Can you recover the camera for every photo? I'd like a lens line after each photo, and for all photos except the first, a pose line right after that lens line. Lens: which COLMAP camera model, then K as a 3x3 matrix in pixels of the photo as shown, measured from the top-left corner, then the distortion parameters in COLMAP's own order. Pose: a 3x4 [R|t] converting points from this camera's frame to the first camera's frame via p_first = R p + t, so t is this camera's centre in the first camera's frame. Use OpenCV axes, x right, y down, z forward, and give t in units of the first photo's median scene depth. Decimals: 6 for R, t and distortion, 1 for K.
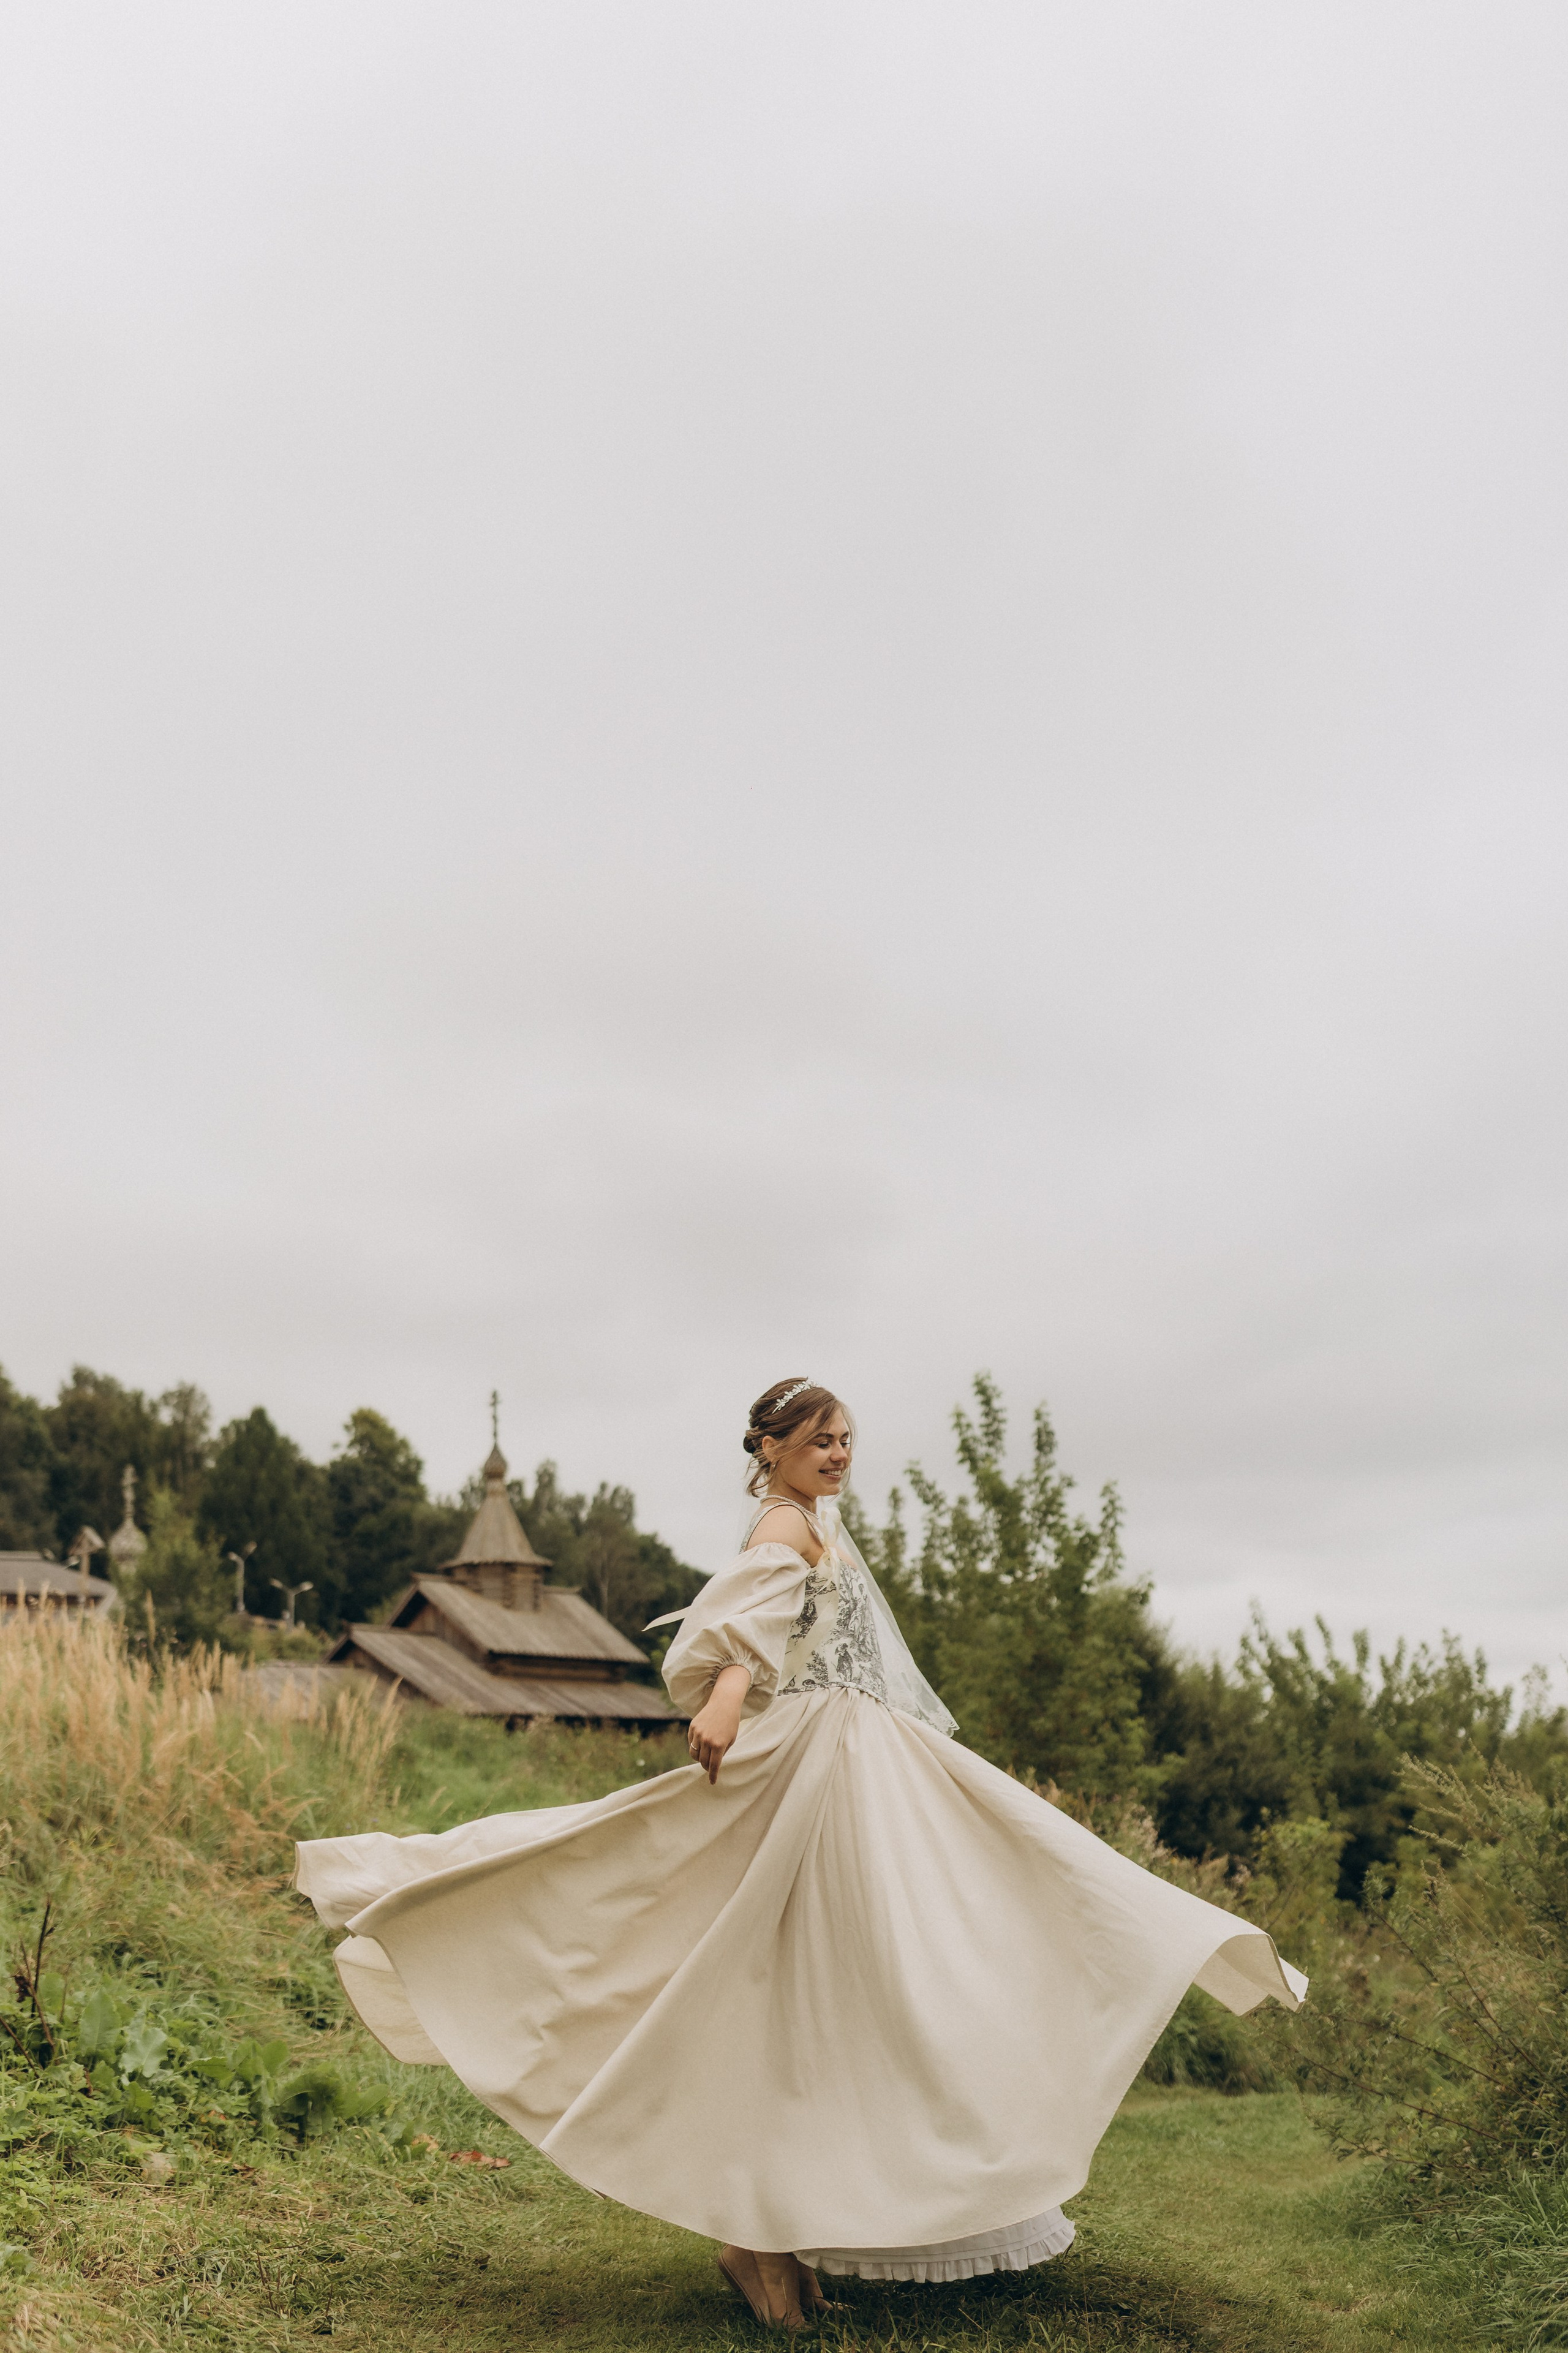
lens RADIAL K [[2332.0, 0, 826.5], [0, 2332.0, 1176.5], [0, 0, 1]] dist [-0.009588, -0.008978]
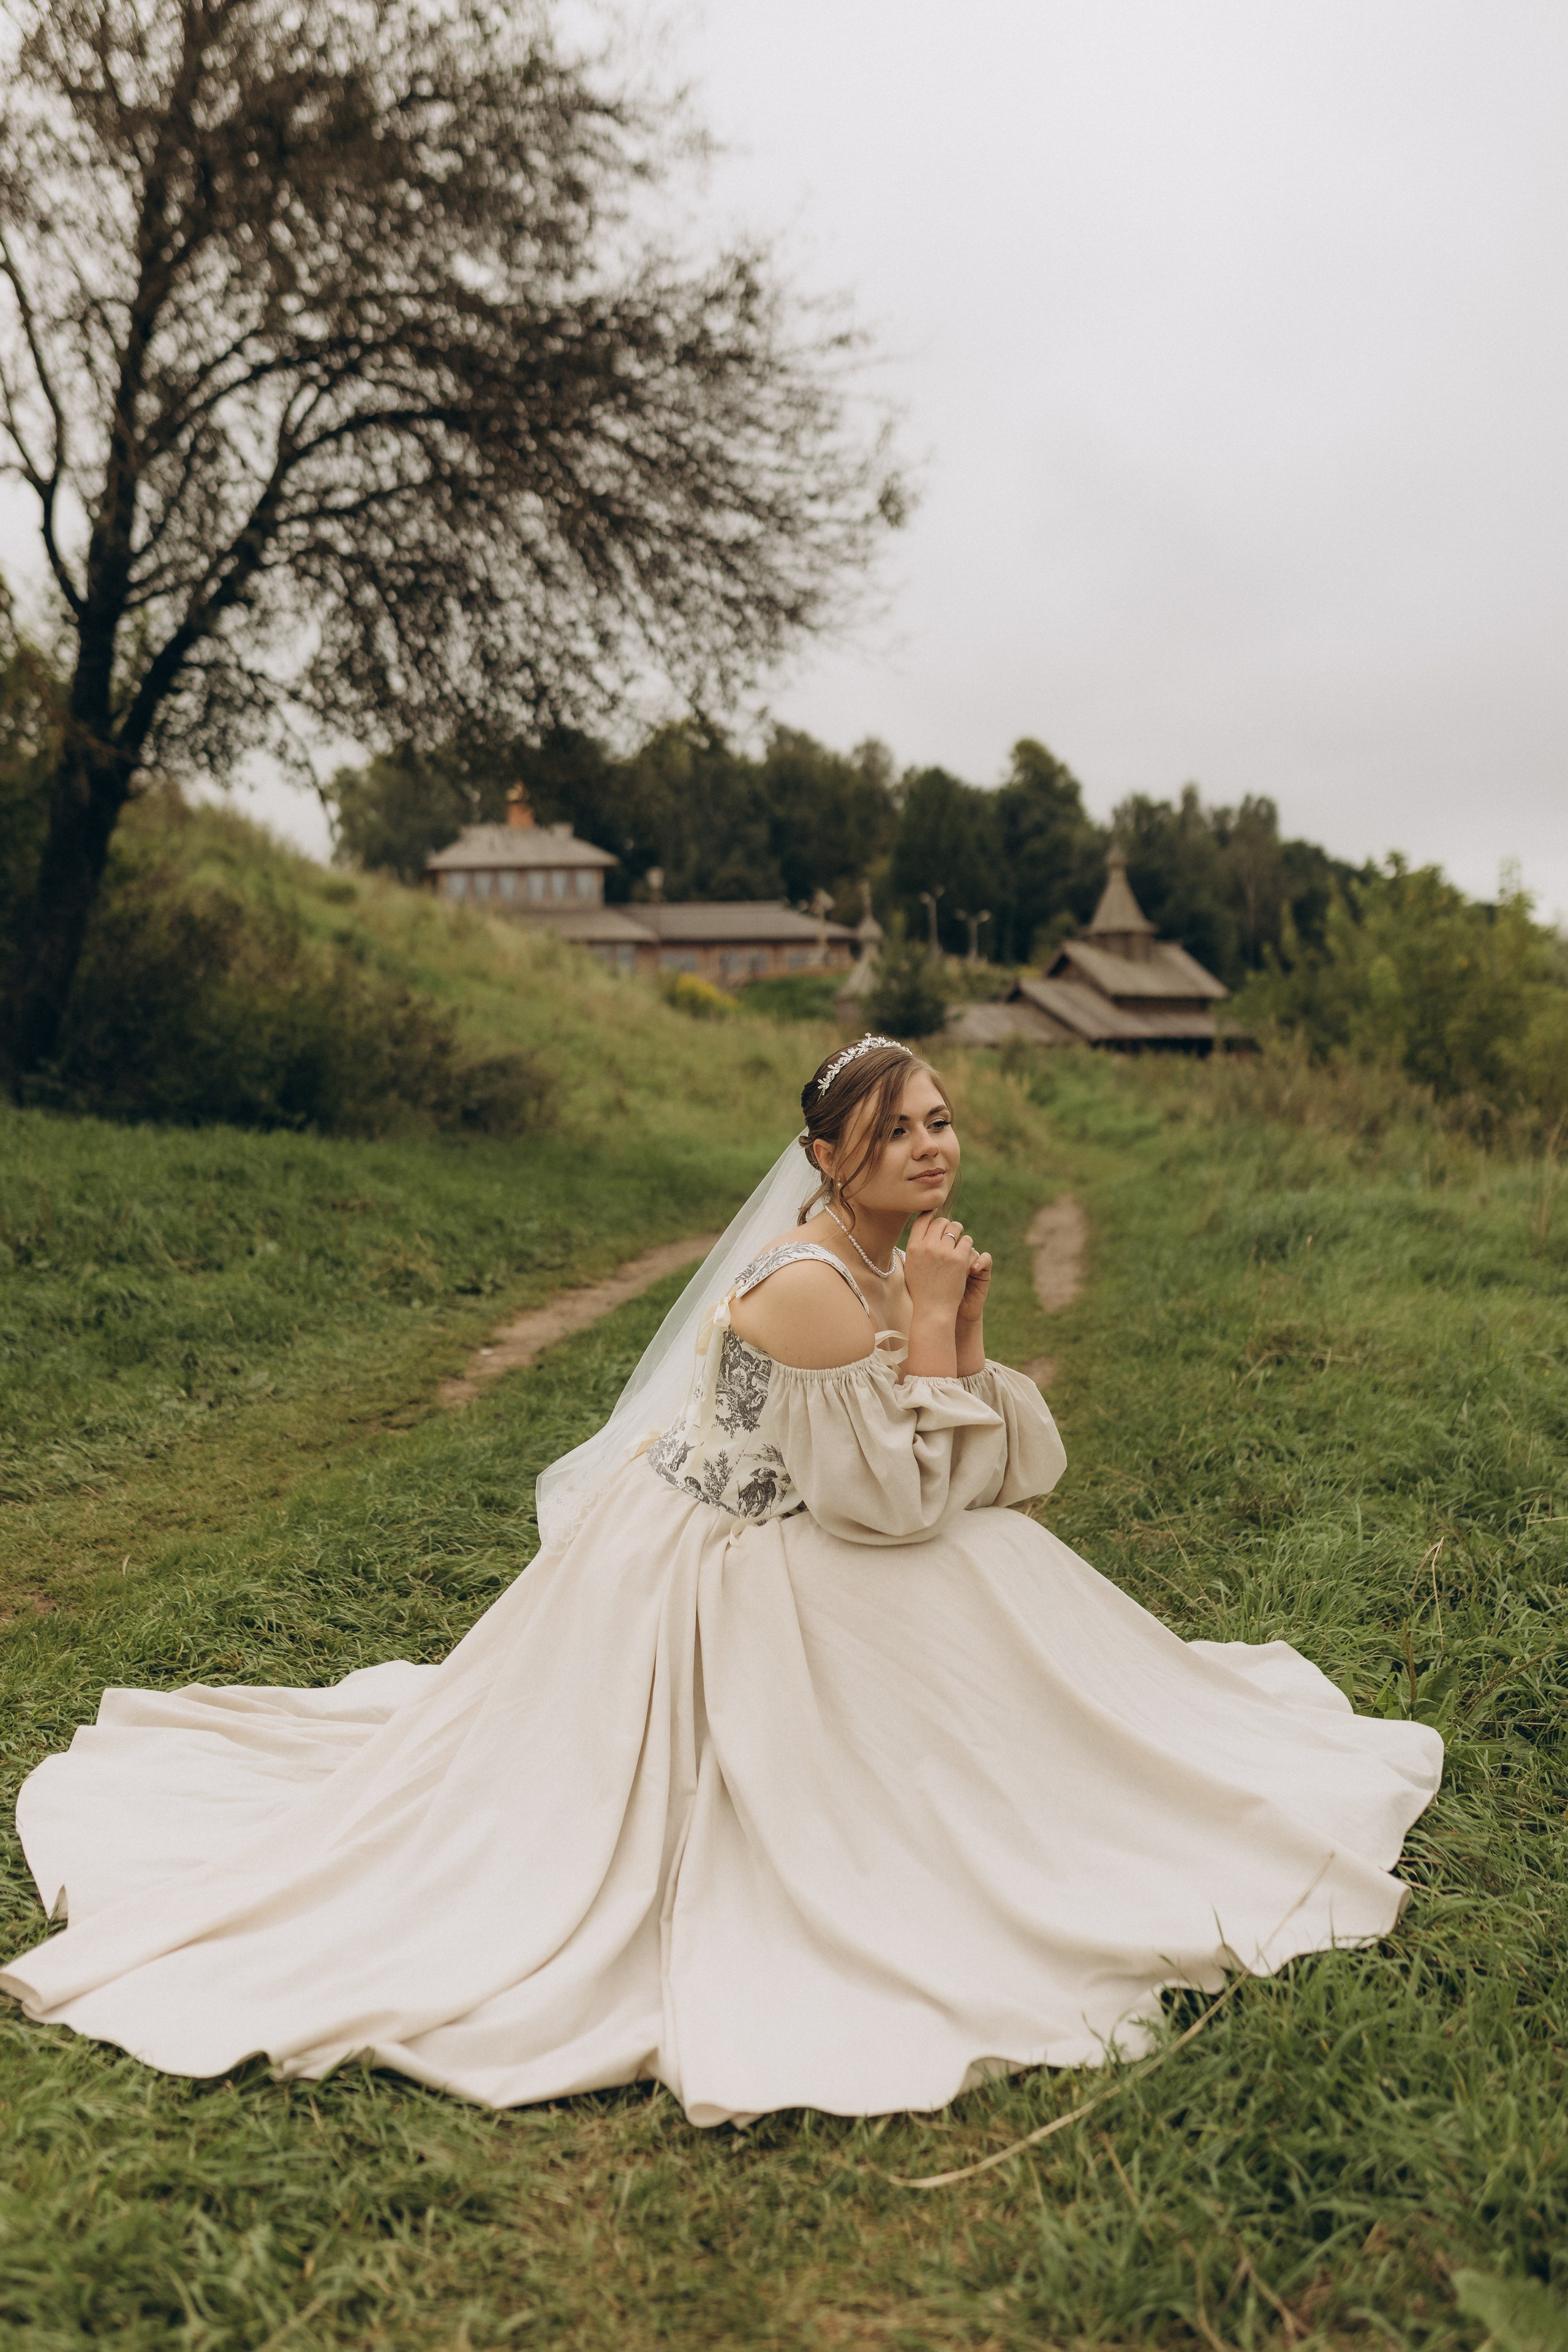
lens RADIAL K [[2343.3, 0, 775.5], [0, 2343.3, 1099.0], [0, 0, 1]] dist [-0.019348, -0.005250]
pose [[0.953565, -0.004491, -0.301154, 0.038078], [0.085178, 0.963091, 0.255344, -0.050610], [0.288892, -0.269138, 0.918752, -0.170269]]
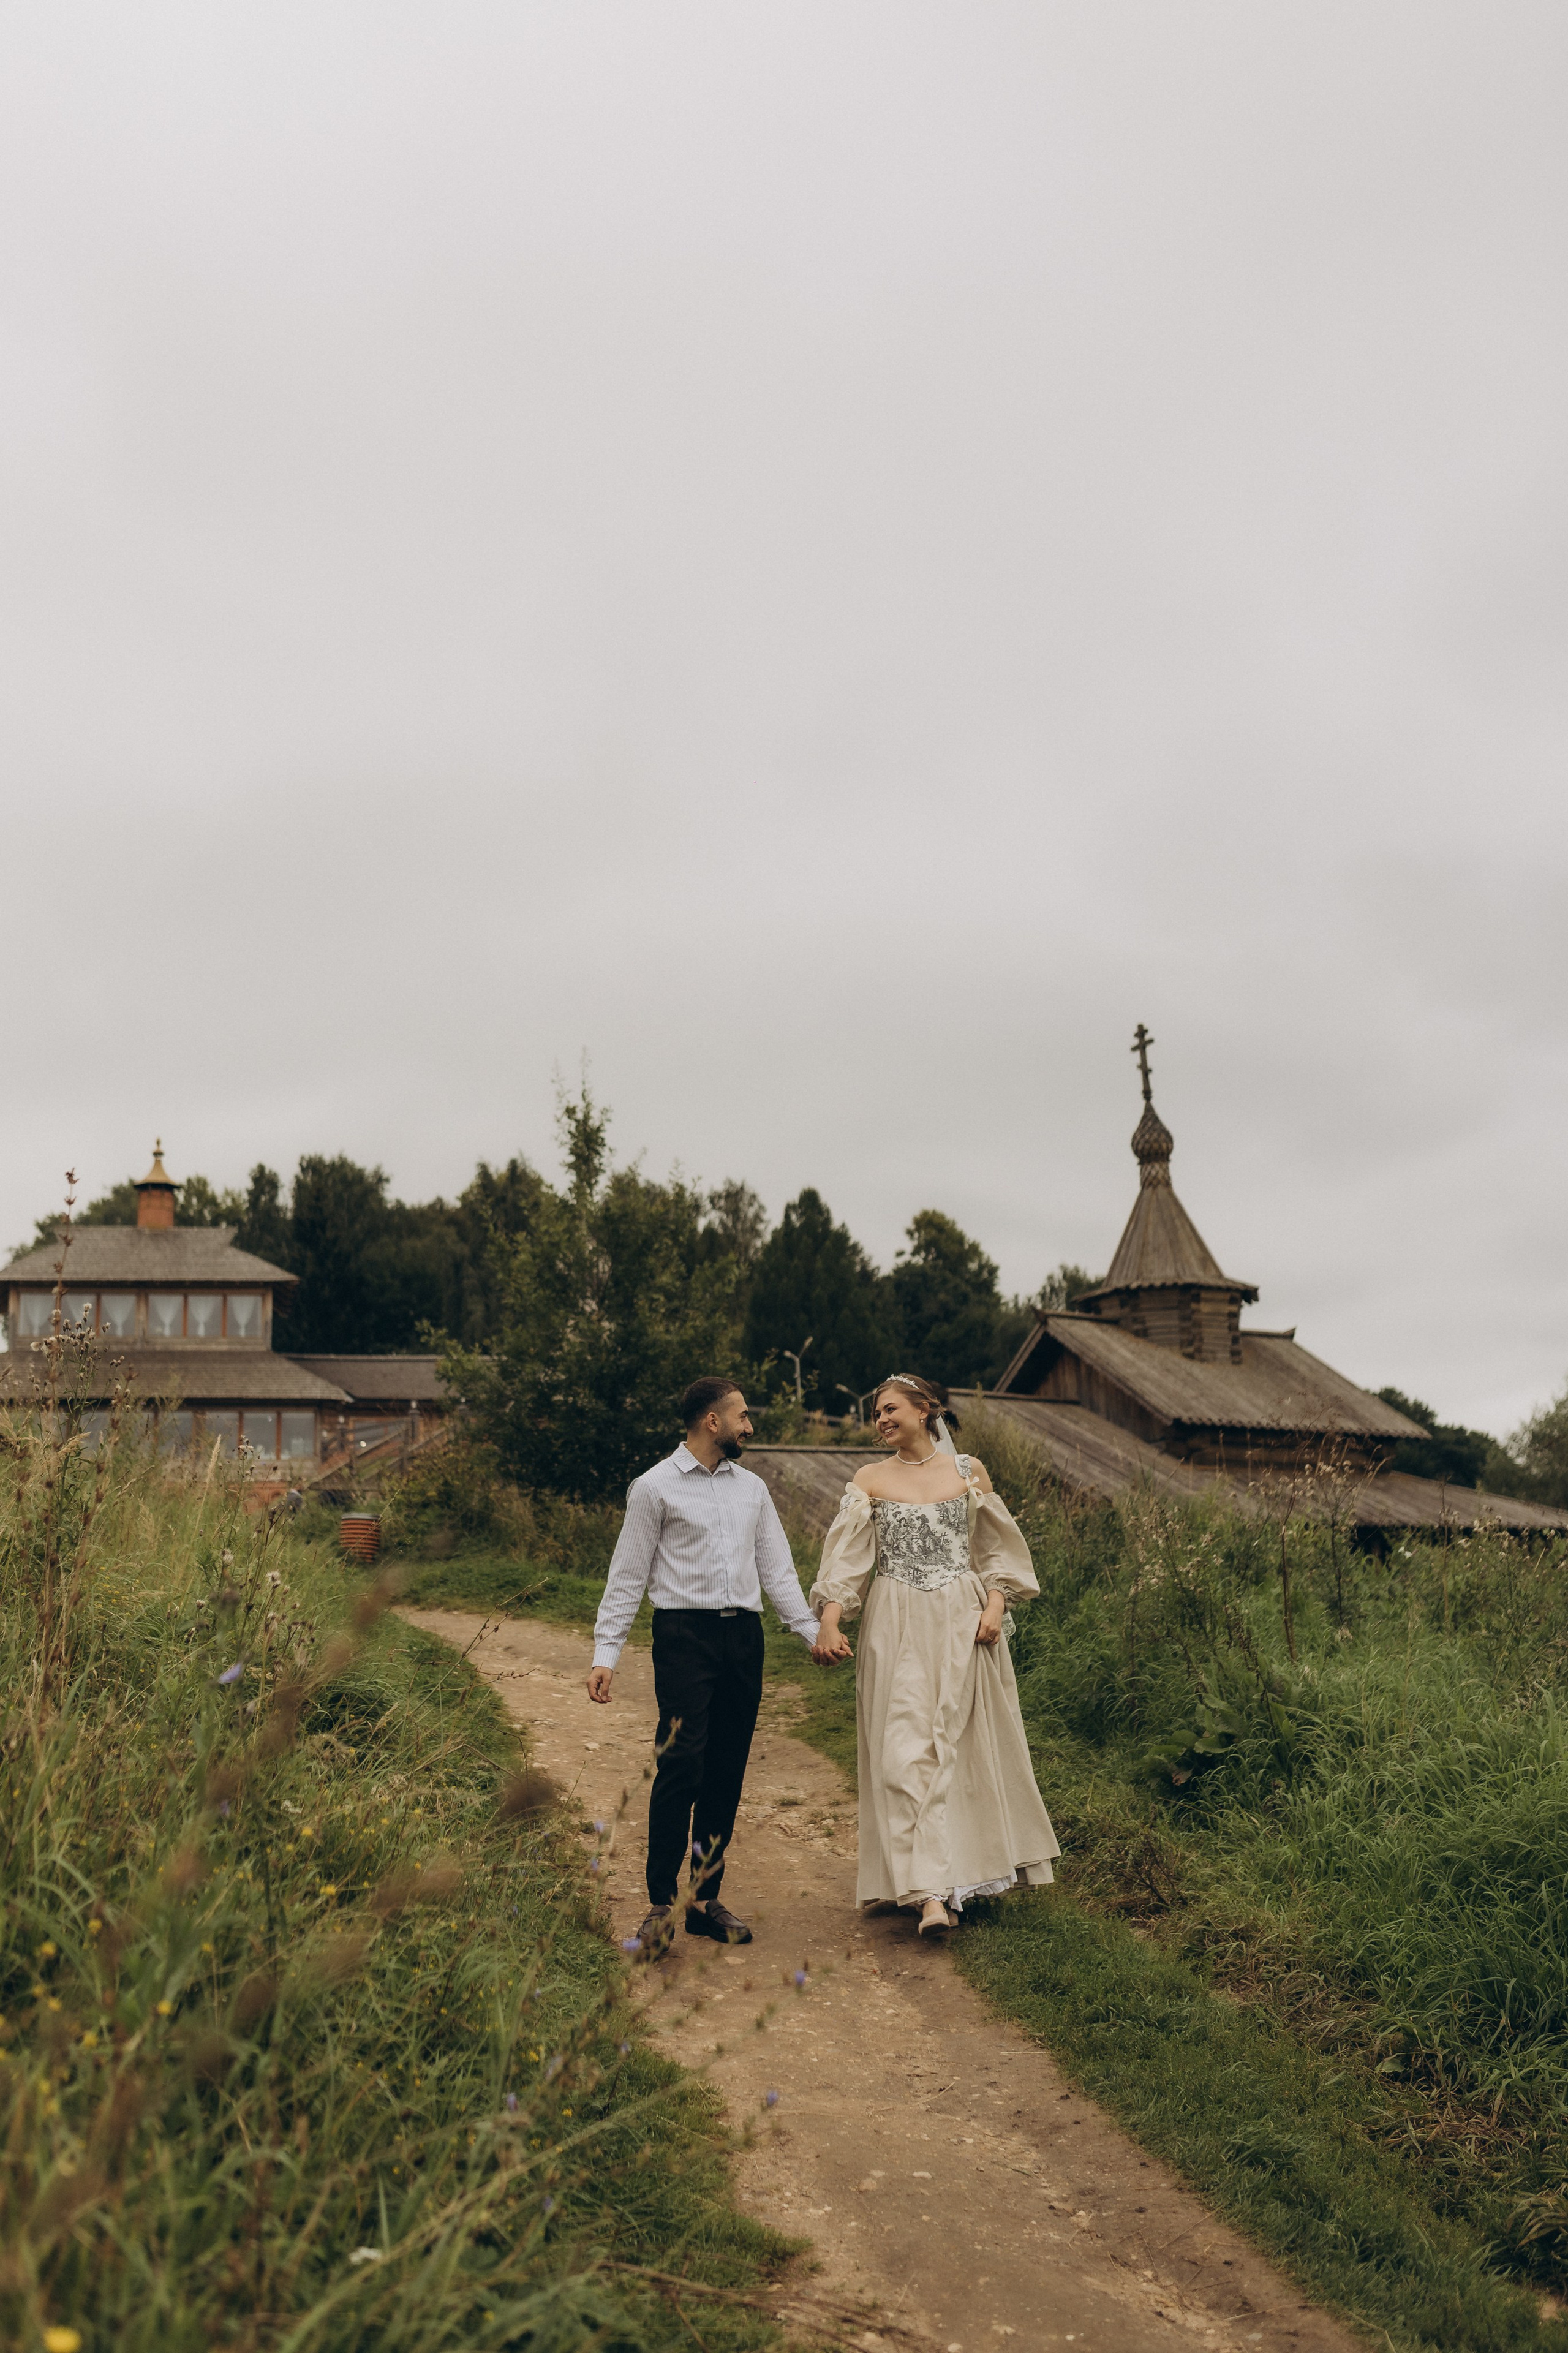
lens RADIAL K [[2369.0, 0, 783.9], [0, 2369.0, 1072.6], [0, 0, 1]] dist [0.002685, 0.005585]
pose [[0.966937, -0.061384, -0.247517, -0.035371], [0.068837, 0.997395, 0.021561, 0.038603], [0.245549, -0.037886, 0.968644, 0.159563]]
